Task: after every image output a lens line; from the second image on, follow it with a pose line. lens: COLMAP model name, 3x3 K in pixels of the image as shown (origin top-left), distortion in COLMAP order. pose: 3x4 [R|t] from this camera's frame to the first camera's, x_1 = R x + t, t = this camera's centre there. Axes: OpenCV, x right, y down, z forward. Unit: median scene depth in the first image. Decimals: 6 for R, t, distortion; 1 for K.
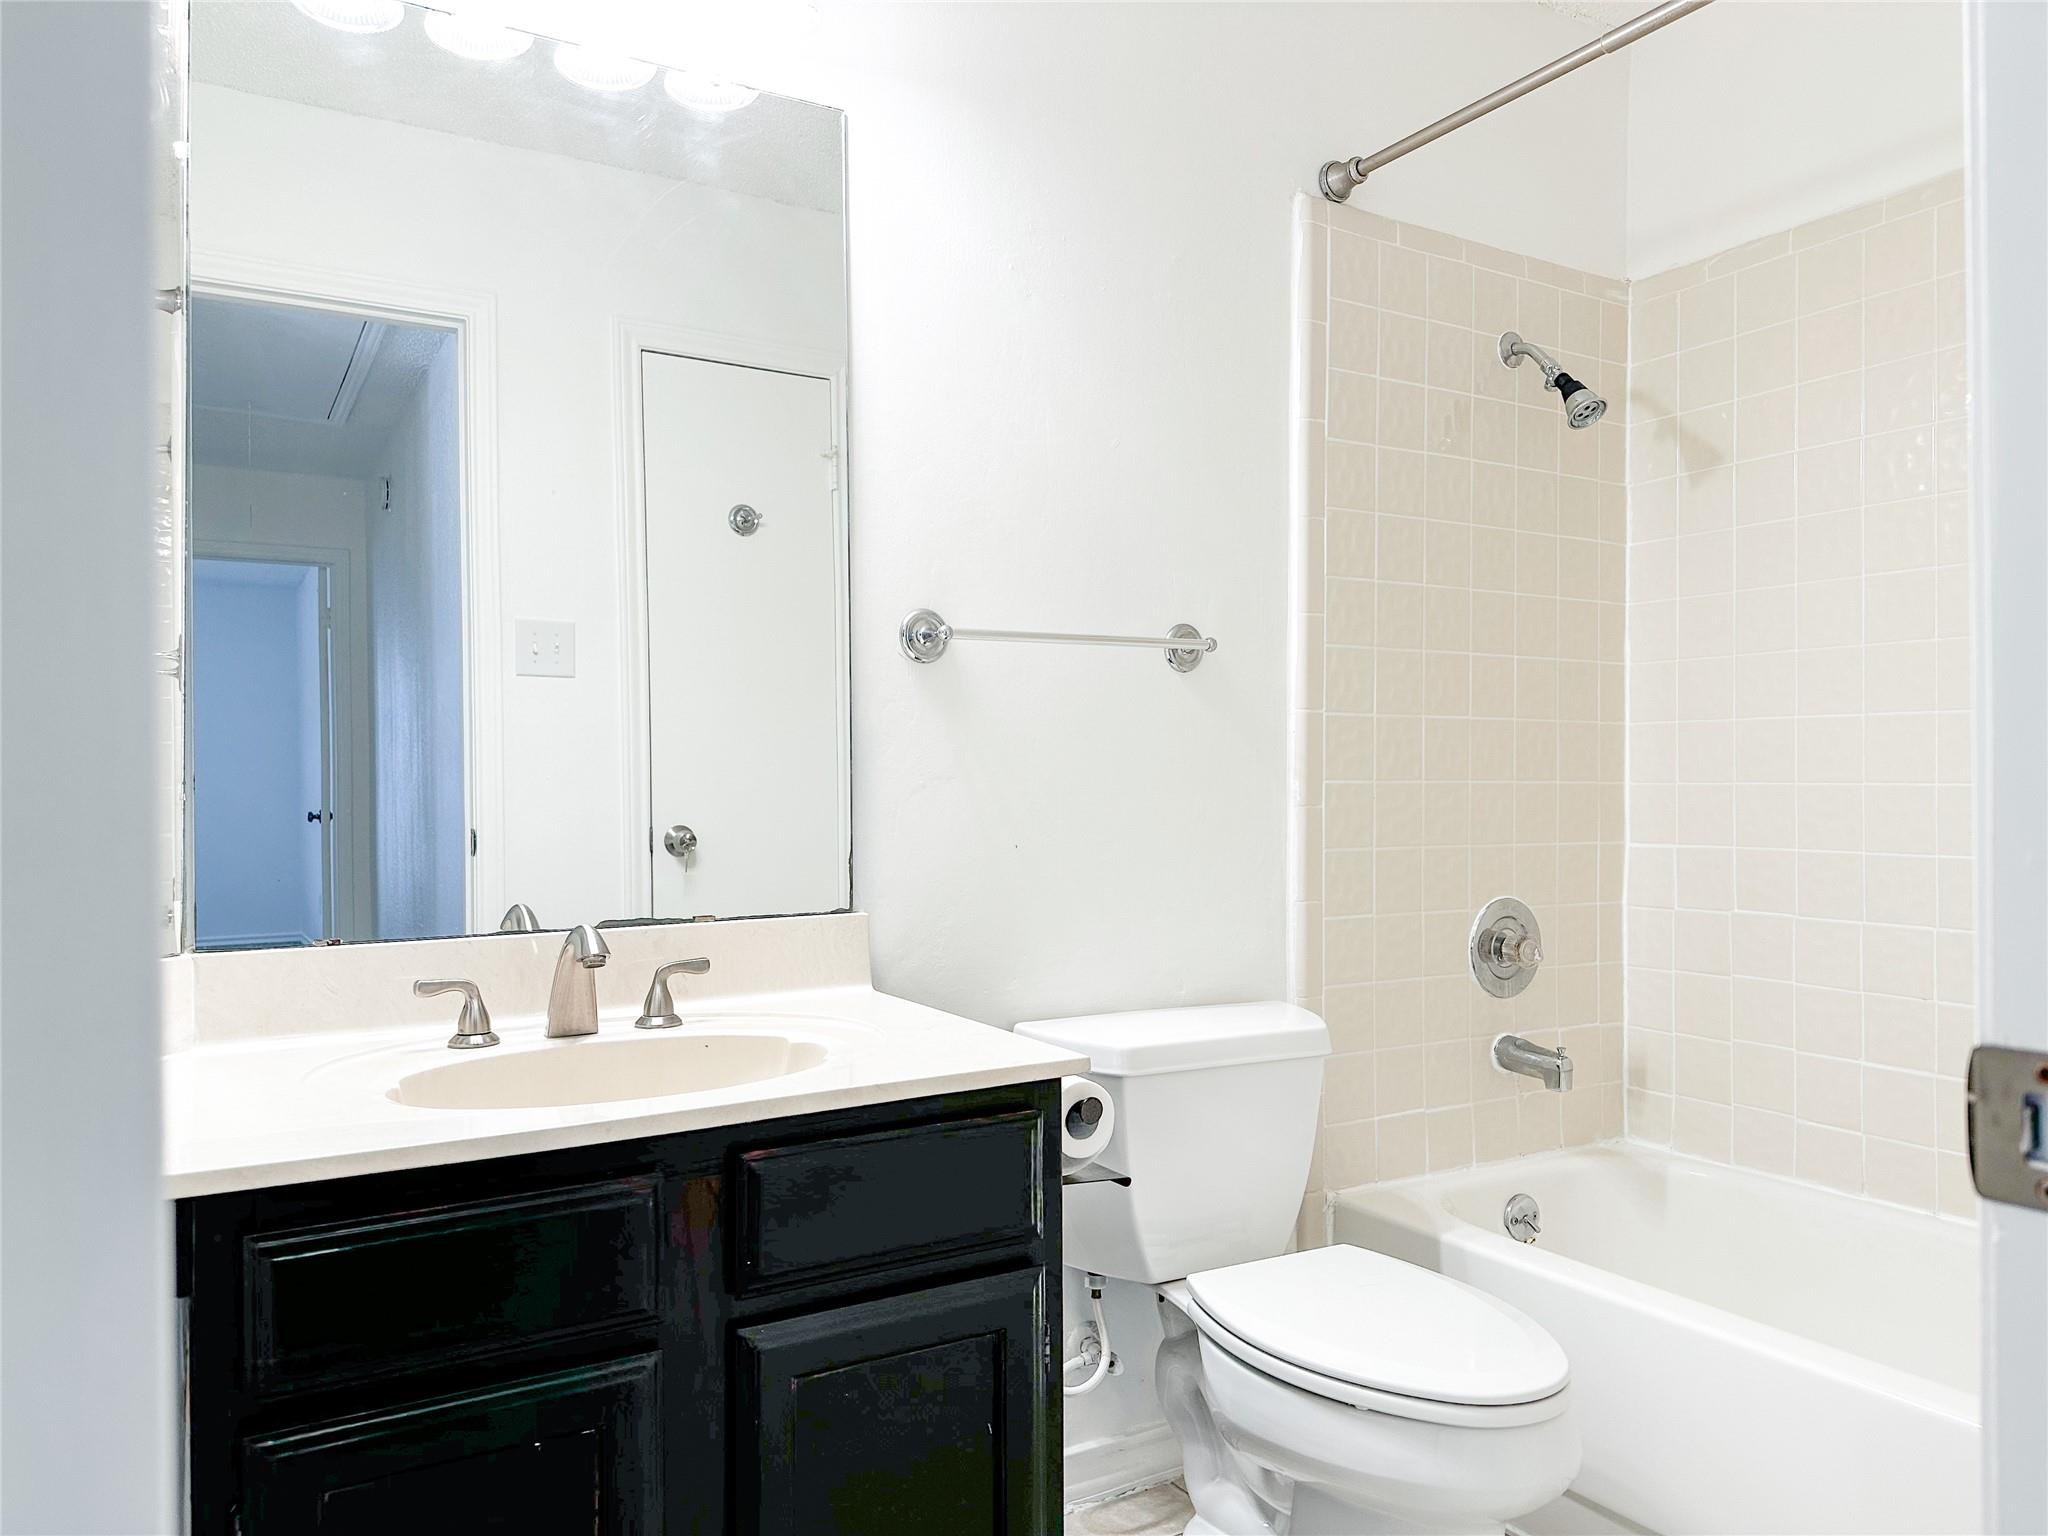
lens RADIAL K [[1454.2, 0, 1019.8], [0, 1454.2, 780.5], [0, 0, 1]] dist [0.053742, -0.048393]
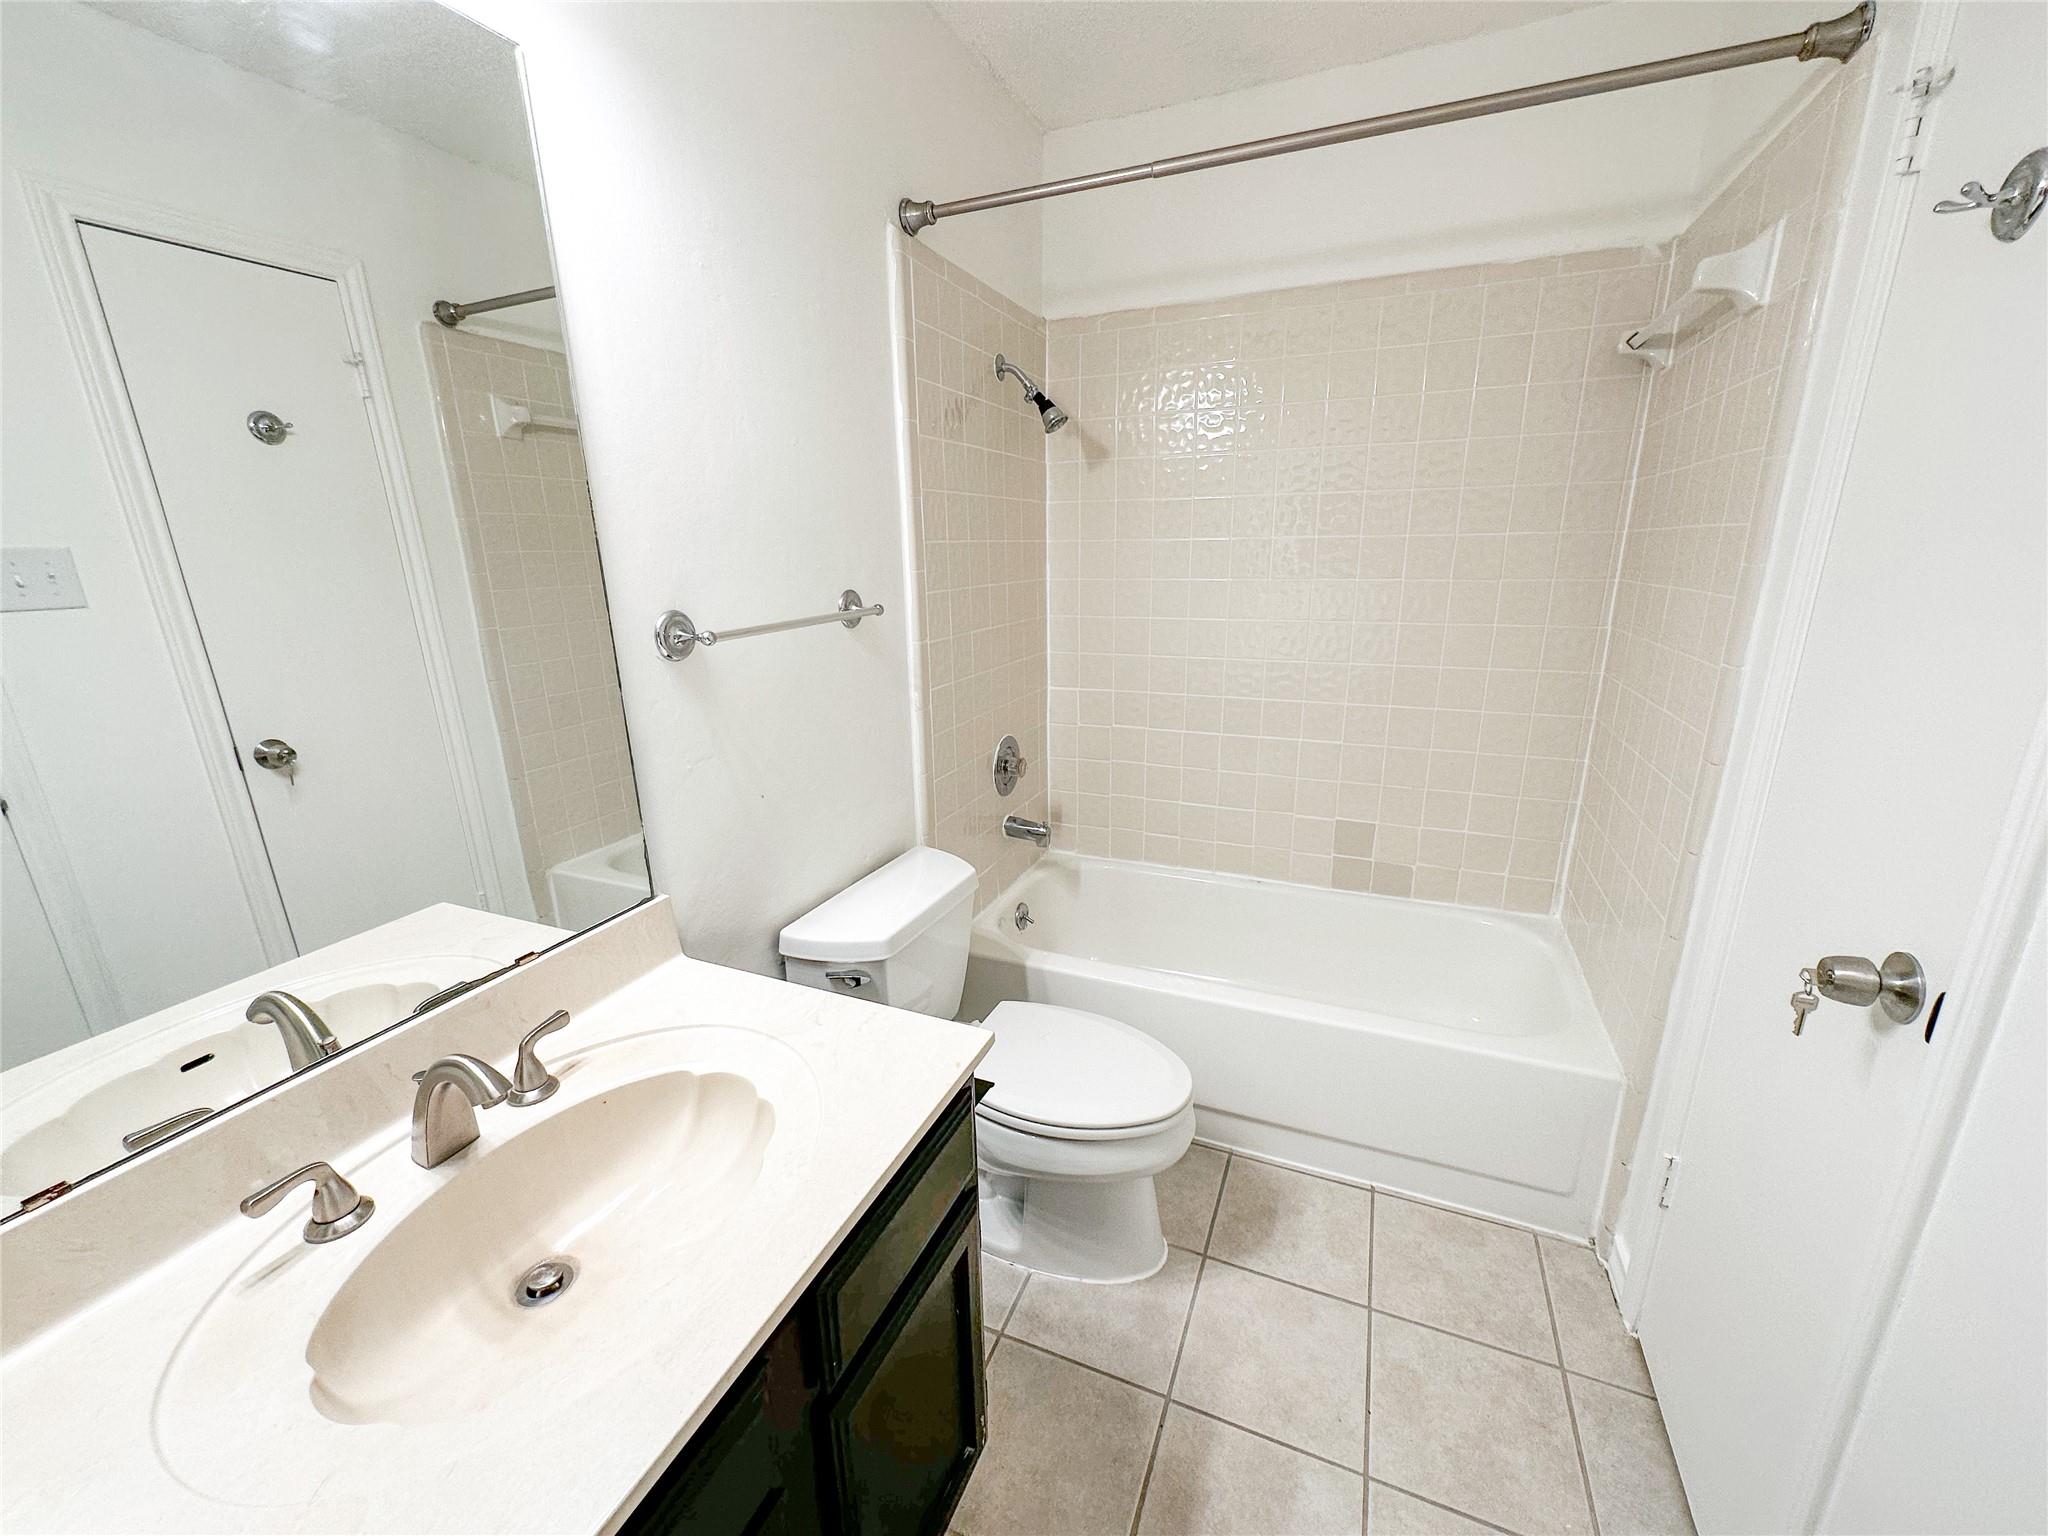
lens RADIAL K [[817.4, 0, 1029.8], [0, 817.4, 765.1], [0, 0, 1]] dist [-0.002329, 0.000652]
pose [[0.801829, -0.169137, 0.573117, -0.178278], [0.012754, 0.963731, 0.266571, -0.134710], [-0.597418, -0.206435, 0.774904, 0.285937]]
